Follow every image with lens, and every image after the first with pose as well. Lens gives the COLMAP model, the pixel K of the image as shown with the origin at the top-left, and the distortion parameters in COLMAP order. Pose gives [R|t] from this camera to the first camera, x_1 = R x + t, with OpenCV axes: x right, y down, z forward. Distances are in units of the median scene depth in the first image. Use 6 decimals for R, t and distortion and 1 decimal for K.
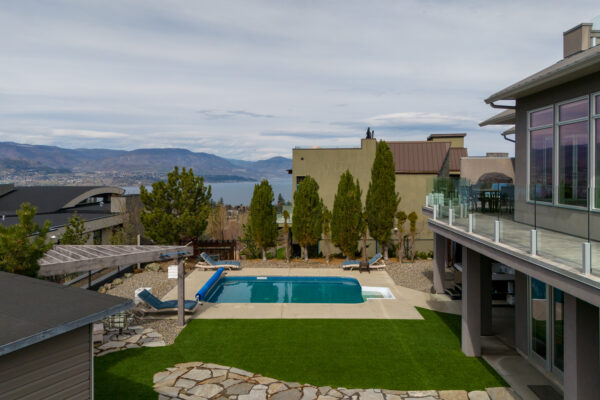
lens RADIAL K [[434.7, 0, 301.2], [0, 434.7, 173.0], [0, 0, 1]] dist [0.081762, -0.060518]
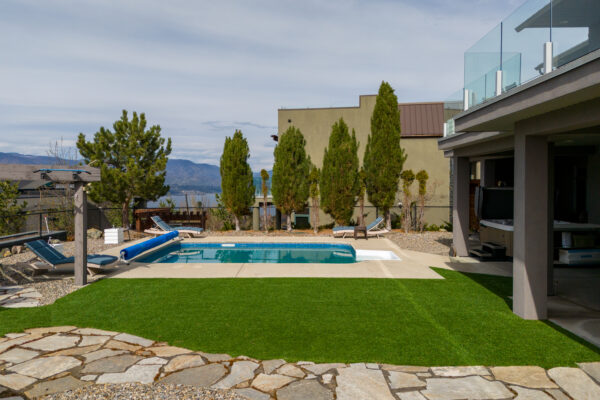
lens RADIAL K [[440.5, 0, 299.9], [0, 440.5, 179.9], [0, 0, 1]] dist [0.078681, -0.068126]
pose [[0.999986, 0.001895, -0.004919, 0.051178], [-0.001906, 0.999996, -0.002251, 0.157875], [0.004915, 0.002260, 0.999985, 0.272254]]
